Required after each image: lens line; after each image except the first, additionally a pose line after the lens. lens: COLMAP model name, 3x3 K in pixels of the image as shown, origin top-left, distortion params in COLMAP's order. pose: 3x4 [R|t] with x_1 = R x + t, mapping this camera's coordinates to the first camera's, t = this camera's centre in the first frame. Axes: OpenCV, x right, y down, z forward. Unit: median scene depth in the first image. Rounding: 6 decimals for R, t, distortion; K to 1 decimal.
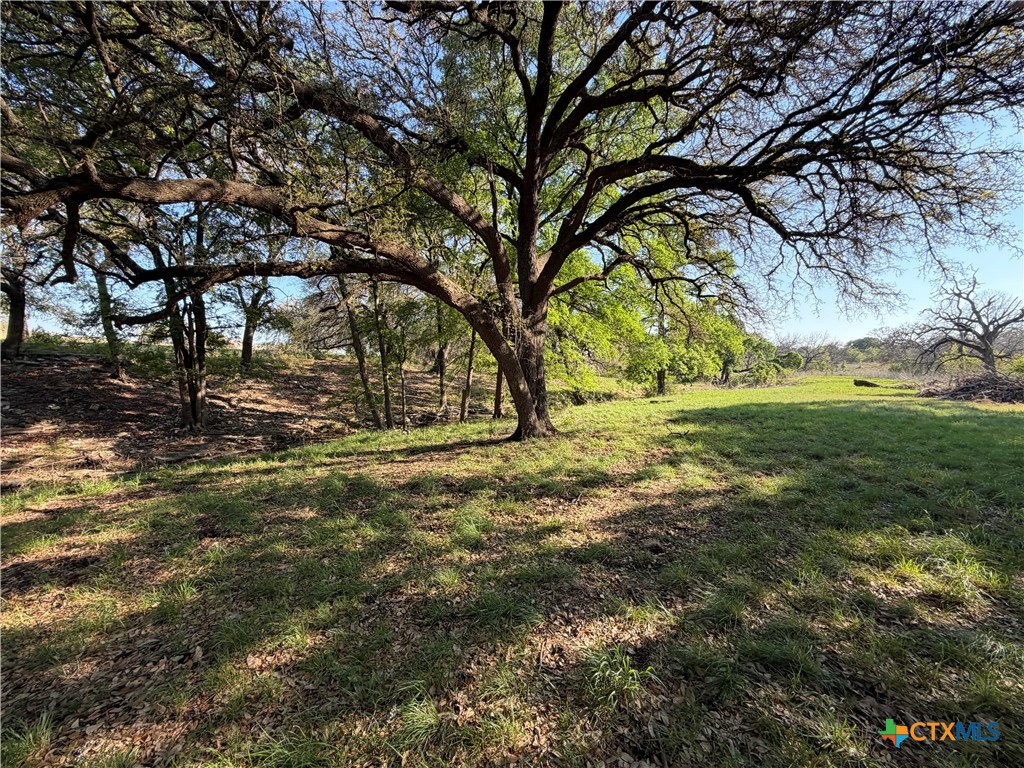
lens RADIAL K [[411.2, 0, 512.2], [0, 411.2, 382.8], [0, 0, 1]] dist [0.000496, -0.000205]
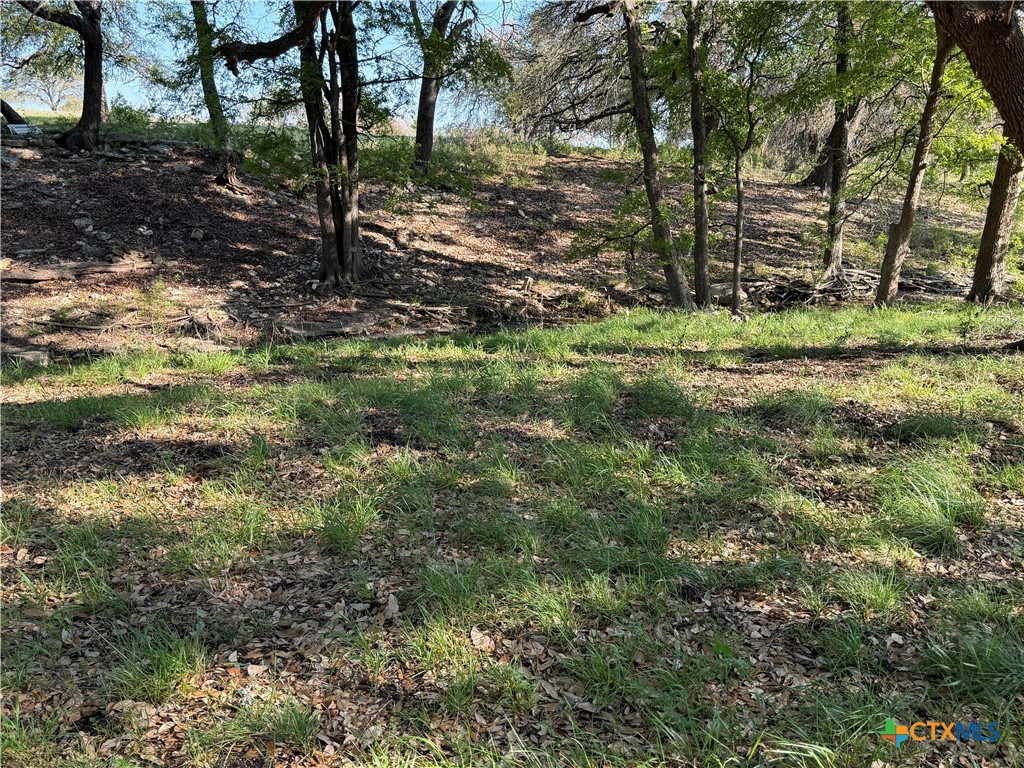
lens RADIAL K [[961.6, 0, 511.5], [0, 961.6, 381.5], [0, 0, 1]] dist [0.060619, 0.000000]
pose [[0.887838, 0.101800, -0.448755, -0.014719], [-0.027187, 0.985123, 0.169687, 0.026926], [0.459353, -0.138454, 0.877397, -0.001875]]
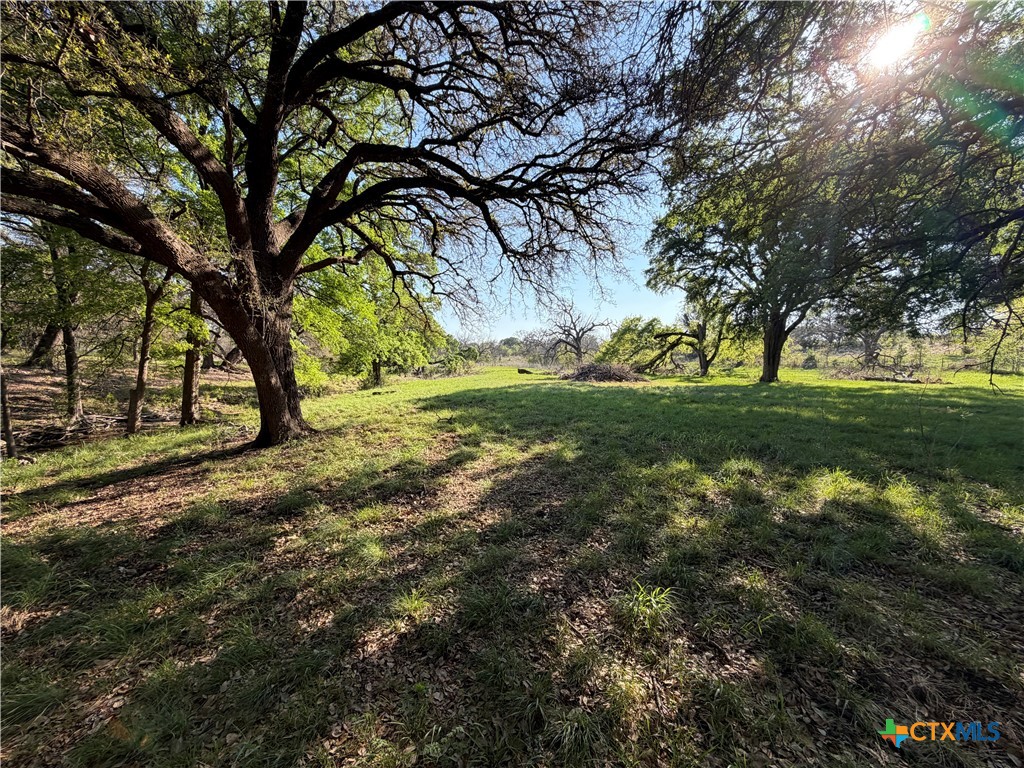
lens RADIAL K [[411.2, 0, 508.2], [0, 411.2, 382.6], [0, 0, 1]] dist [0.000496, -0.000205]
pose [[0.754136, -0.035654, 0.655749, -0.144354], [0.023950, 0.999354, 0.026793, 0.002479], [-0.656281, -0.004501, 0.754503, 0.063134]]
